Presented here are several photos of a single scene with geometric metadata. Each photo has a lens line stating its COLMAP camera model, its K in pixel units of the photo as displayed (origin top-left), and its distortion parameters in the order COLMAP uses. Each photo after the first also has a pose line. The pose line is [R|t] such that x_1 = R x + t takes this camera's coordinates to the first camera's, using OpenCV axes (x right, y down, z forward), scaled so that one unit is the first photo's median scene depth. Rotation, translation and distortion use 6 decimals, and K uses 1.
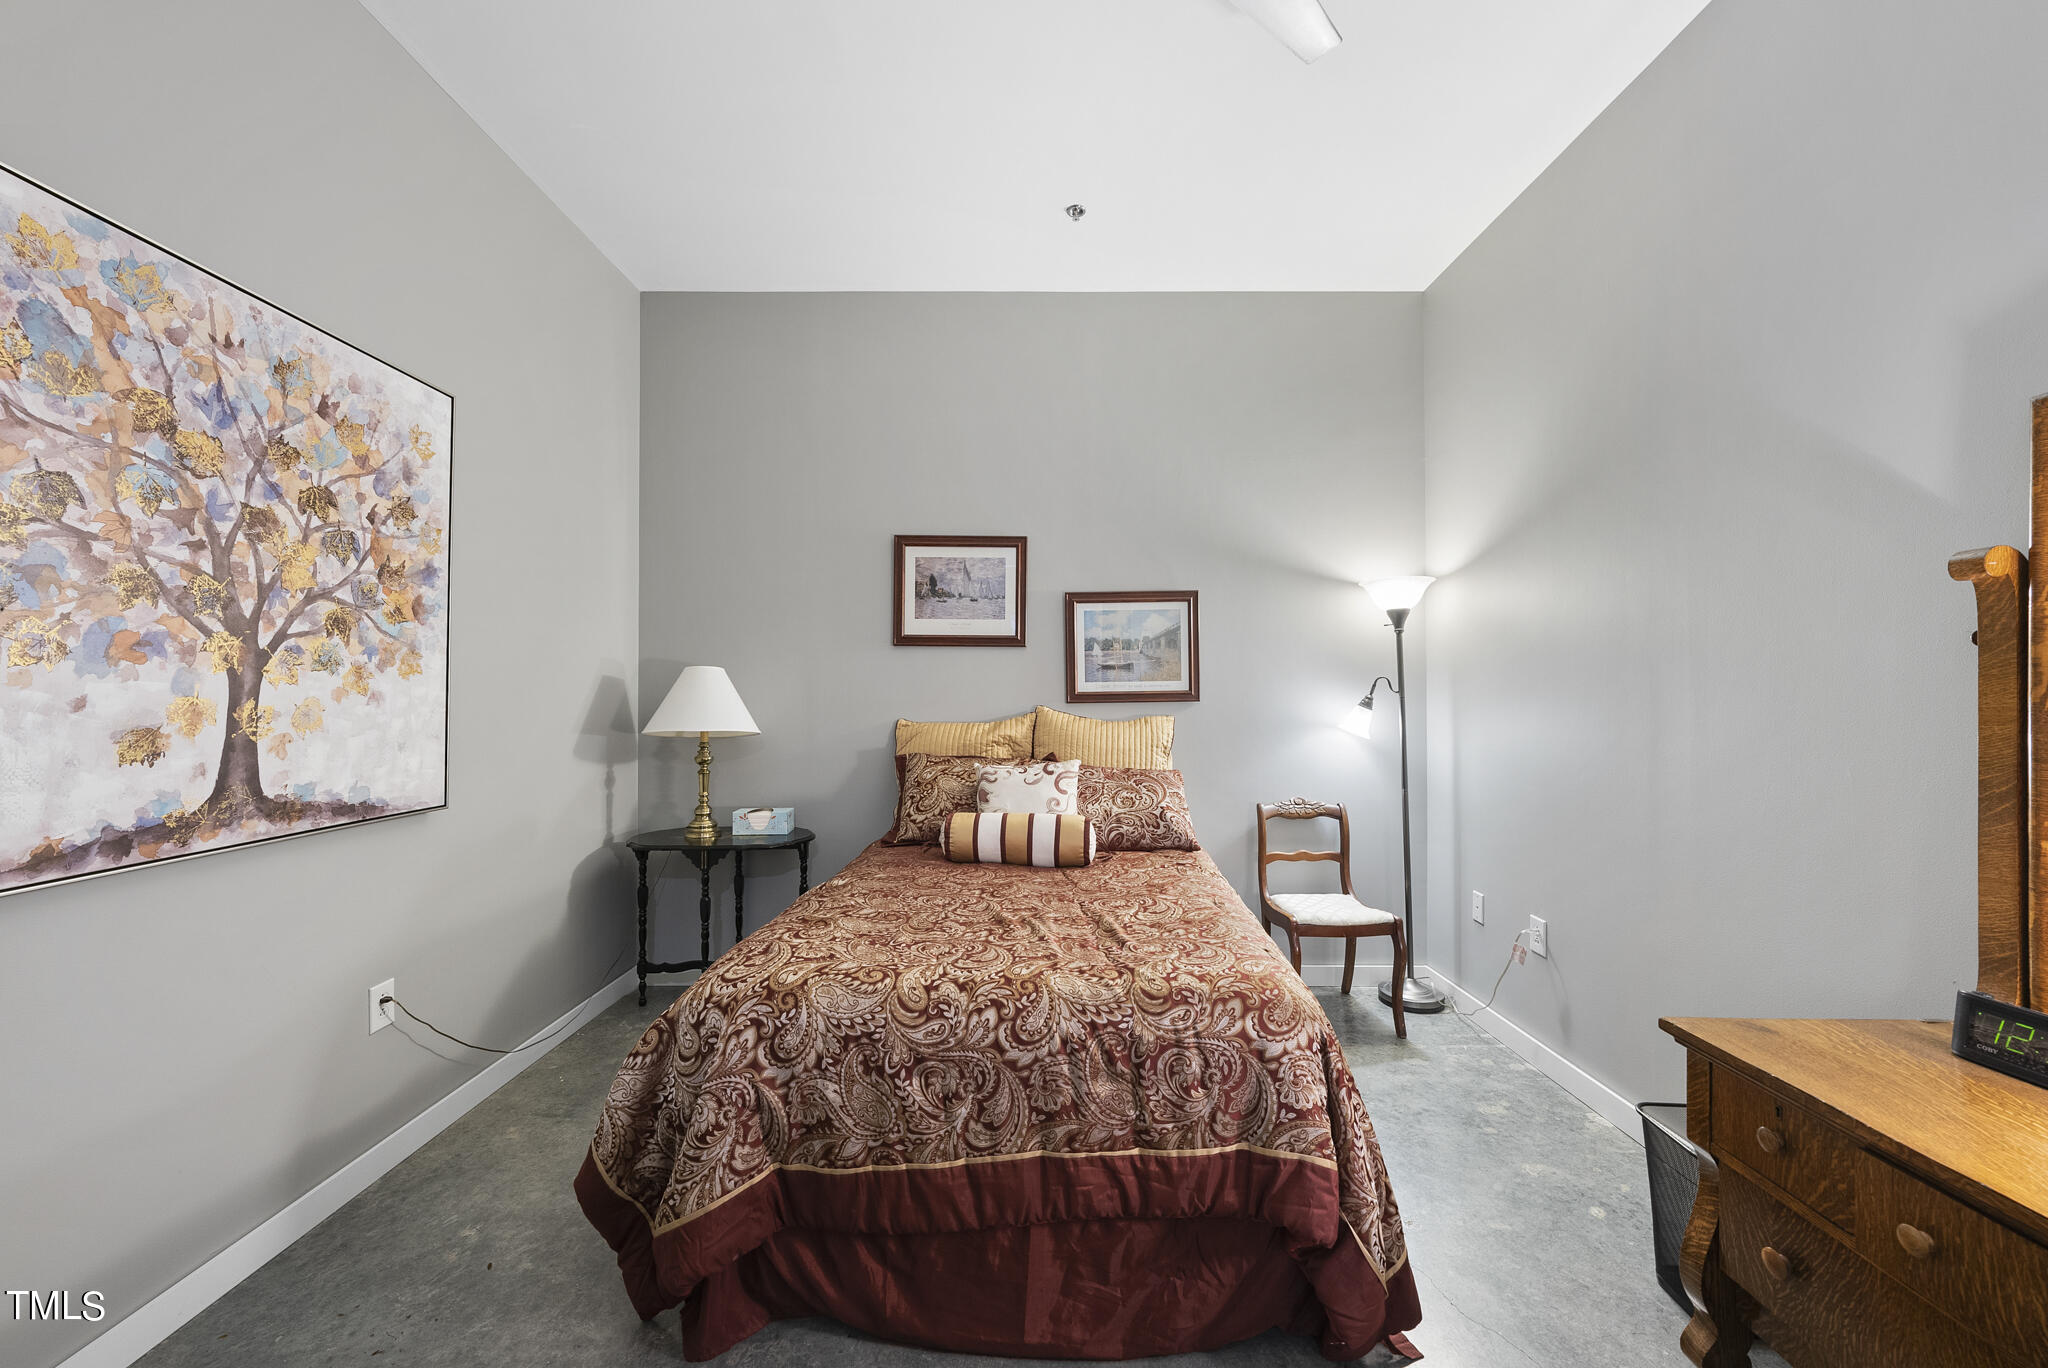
lens RADIAL K [[777.8, 0, 1028.2], [0, 777.8, 682.7], [0, 0, 1]] dist [-0.002828, 0.000405]
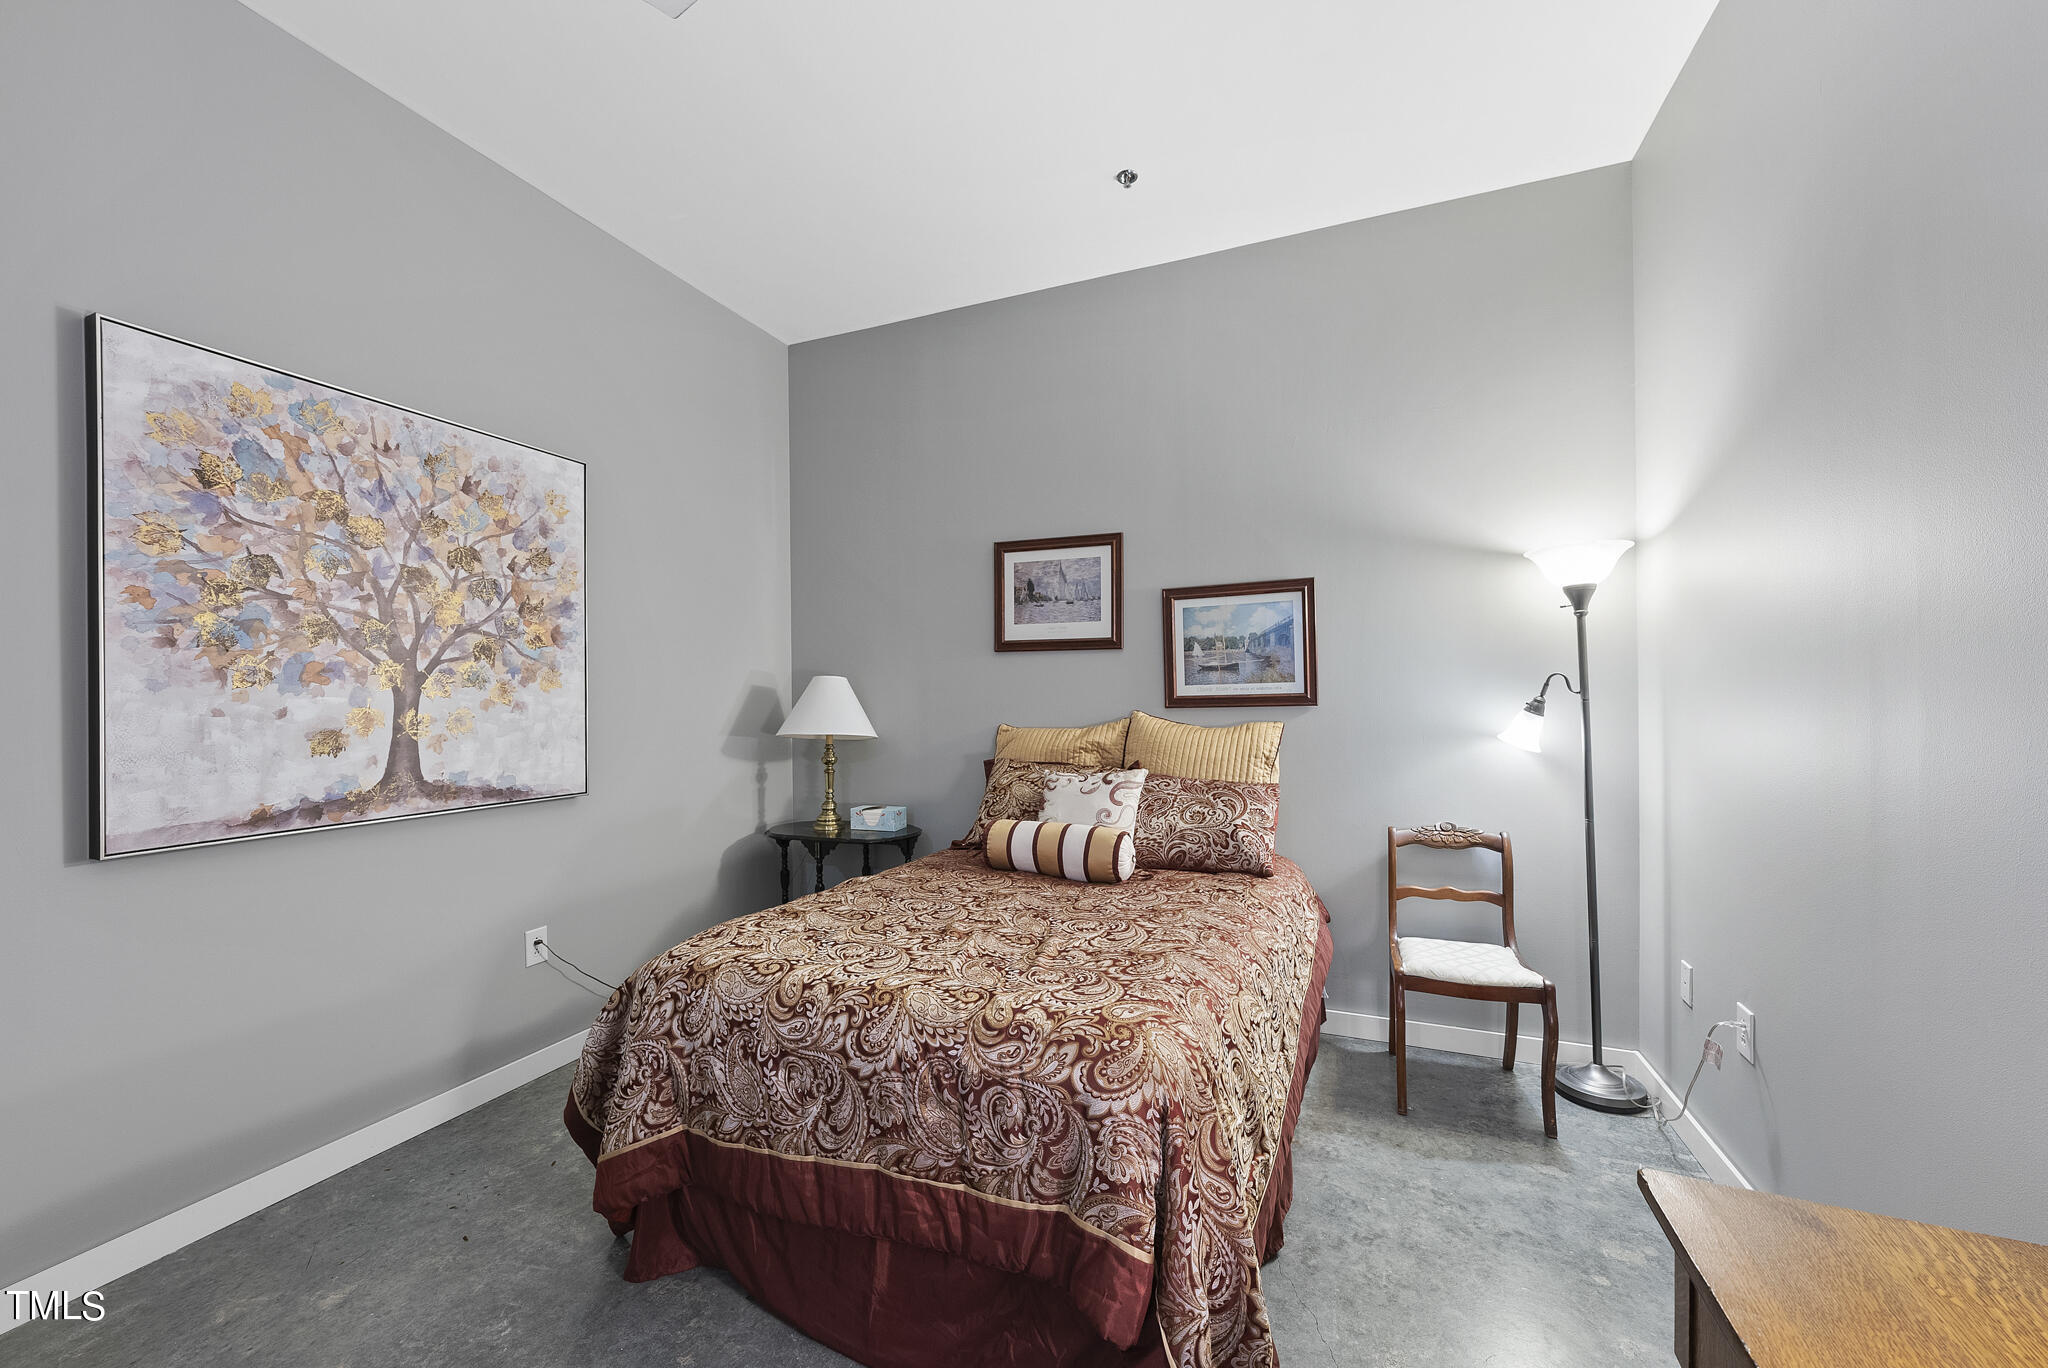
lens RADIAL K [[781.1, 0, 1015.2], [0, 781.1, 695.6], [0, 0, 1]] dist [-0.001281, -0.000103]
pose [[0.925421, -0.008817, -0.378838, 0.468803], [0.013801, 0.999850, 0.010442, -0.001701], [0.378689, -0.014892, 0.925404, 0.131161]]
